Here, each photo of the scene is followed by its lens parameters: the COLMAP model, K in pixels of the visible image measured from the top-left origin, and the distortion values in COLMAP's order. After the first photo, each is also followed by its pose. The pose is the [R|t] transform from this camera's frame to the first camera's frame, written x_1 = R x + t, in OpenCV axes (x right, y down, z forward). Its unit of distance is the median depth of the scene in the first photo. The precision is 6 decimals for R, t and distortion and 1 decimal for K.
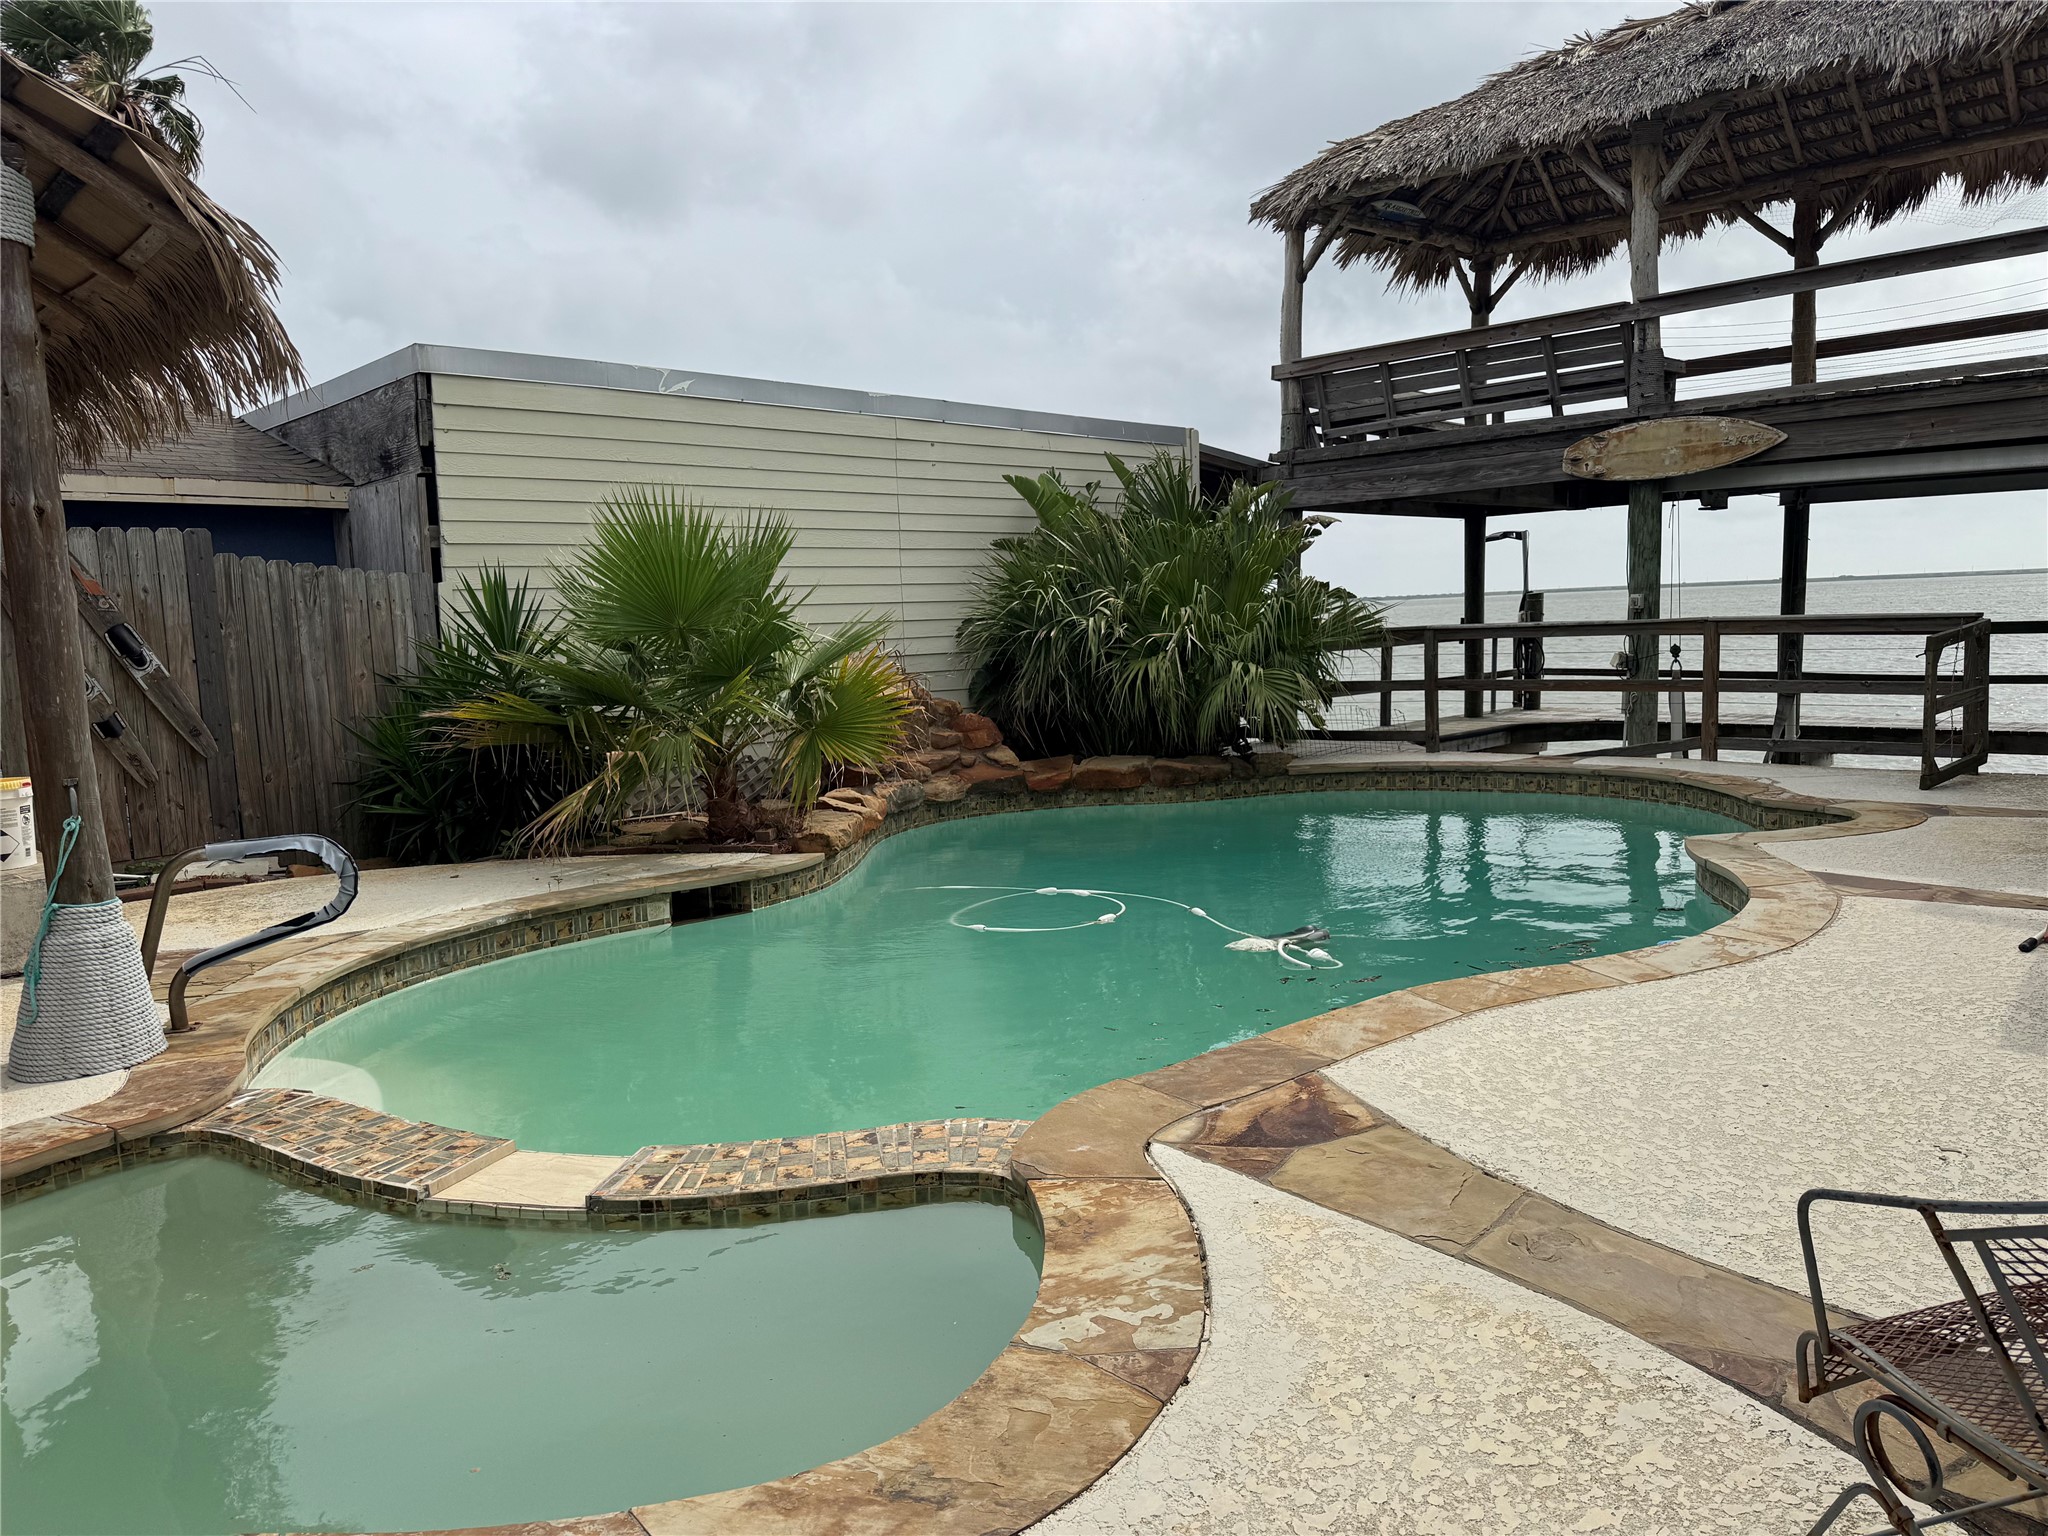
lens RADIAL K [[1440.6, 0, 1024.0], [0, 1440.6, 768.0], [0, 0, 1]] dist [0.000231, -0.007829]
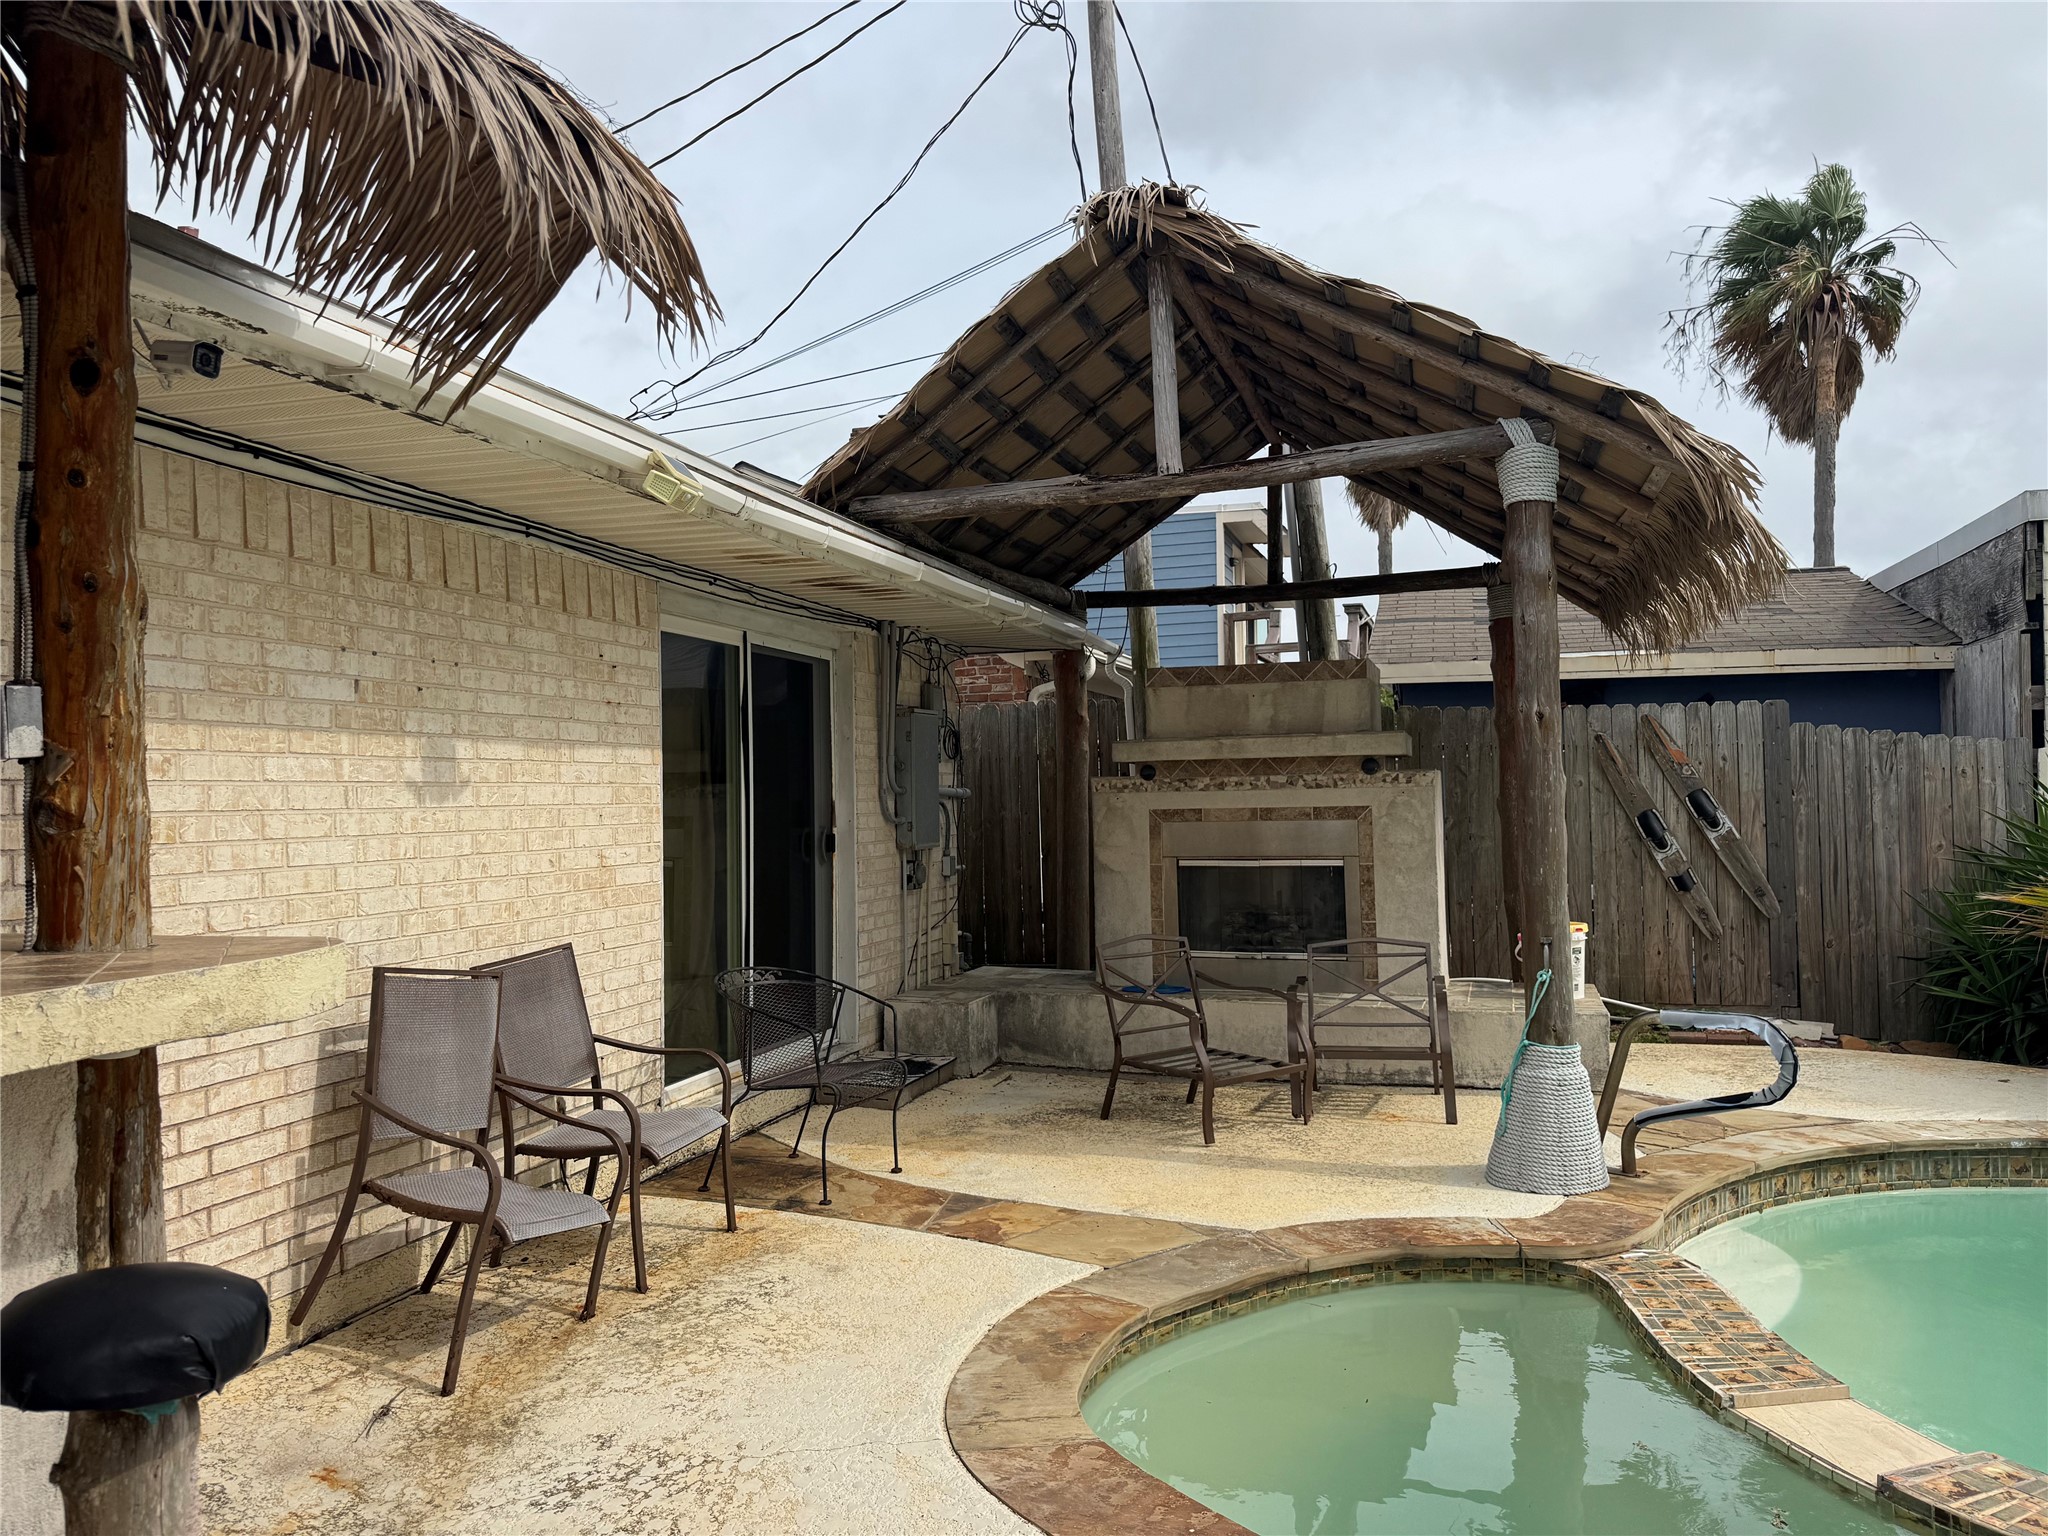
lens RADIAL K [[1440.6, 0, 1024.0], [0, 1440.6, 768.0], [0, 0, 1]] dist [0.000231, -0.007829]
pose [[0.474902, 0.013394, -0.879937, 0.095909], [-0.097047, 0.994583, -0.037238, -0.024757], [0.874671, 0.103080, 0.473629, 0.023566]]
